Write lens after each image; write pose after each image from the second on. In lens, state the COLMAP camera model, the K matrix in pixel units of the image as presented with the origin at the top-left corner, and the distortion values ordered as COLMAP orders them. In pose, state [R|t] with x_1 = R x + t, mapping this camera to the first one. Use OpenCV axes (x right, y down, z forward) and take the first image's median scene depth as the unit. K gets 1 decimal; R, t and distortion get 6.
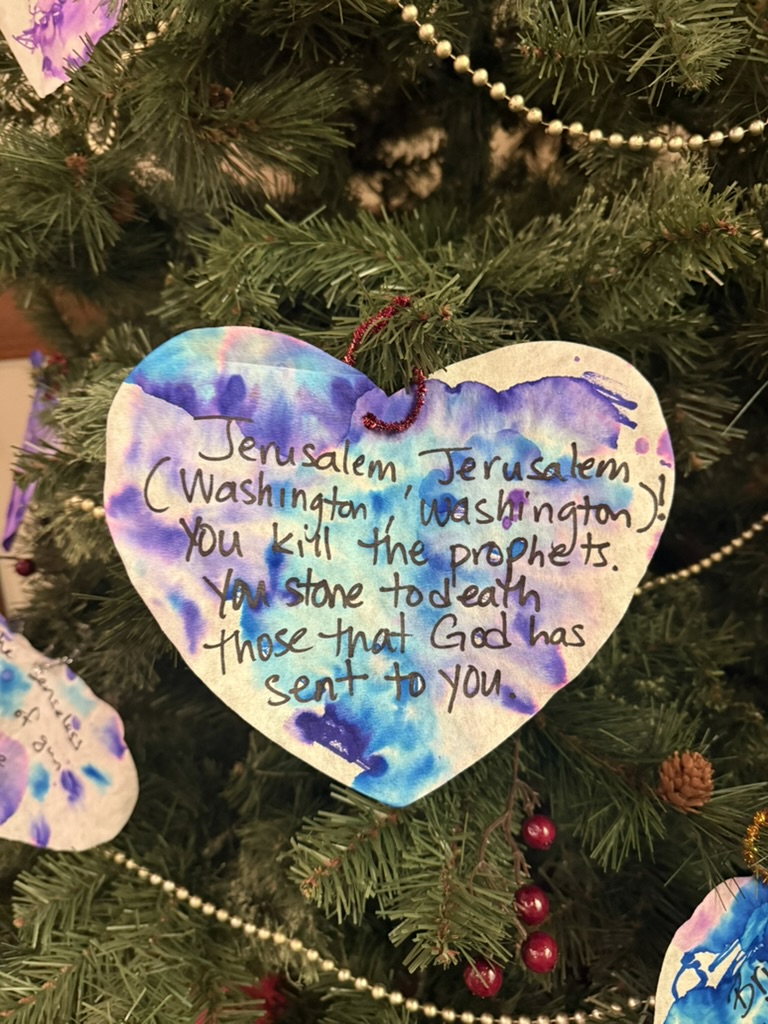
lens RADIAL K [[724.8, 0, 381.6], [0, 724.8, 508.5], [0, 0, 1]] dist [-0.006506, -0.016587]
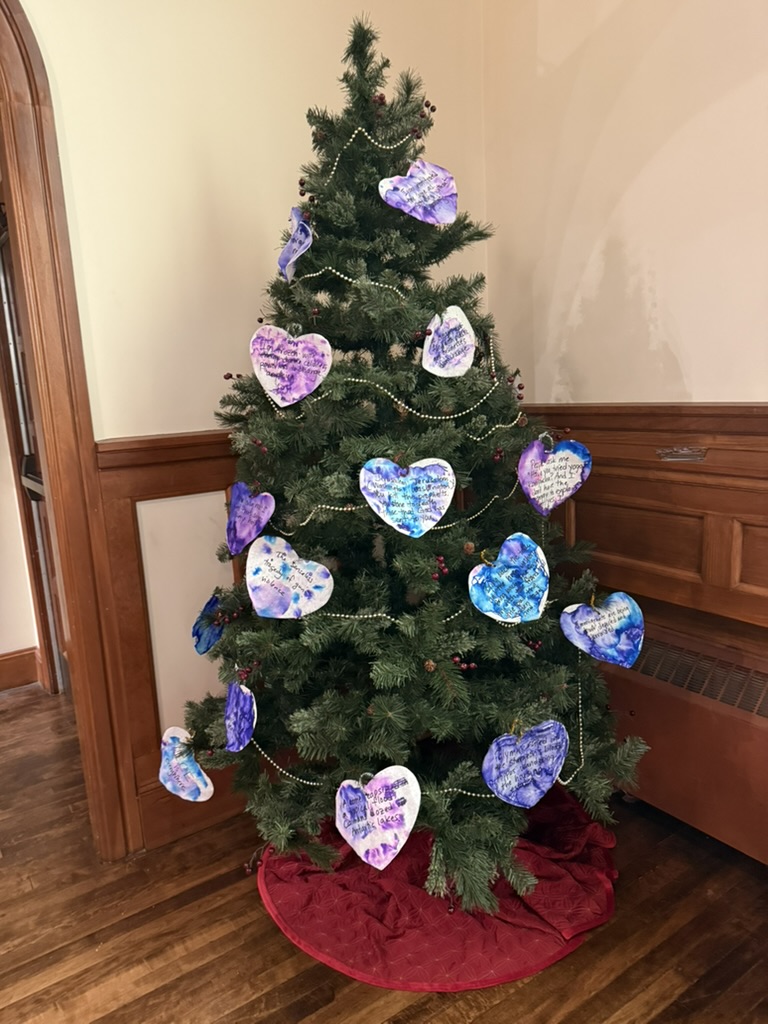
lens RADIAL K [[724.8, 0, 376.5], [0, 724.8, 511.6], [0, 0, 1]] dist [-0.006506, -0.016587]
pose [[0.967177, -0.073138, 0.243350, -1.564098], [0.126080, 0.969606, -0.209685, 1.291048], [-0.220617, 0.233484, 0.947002, -4.106022]]
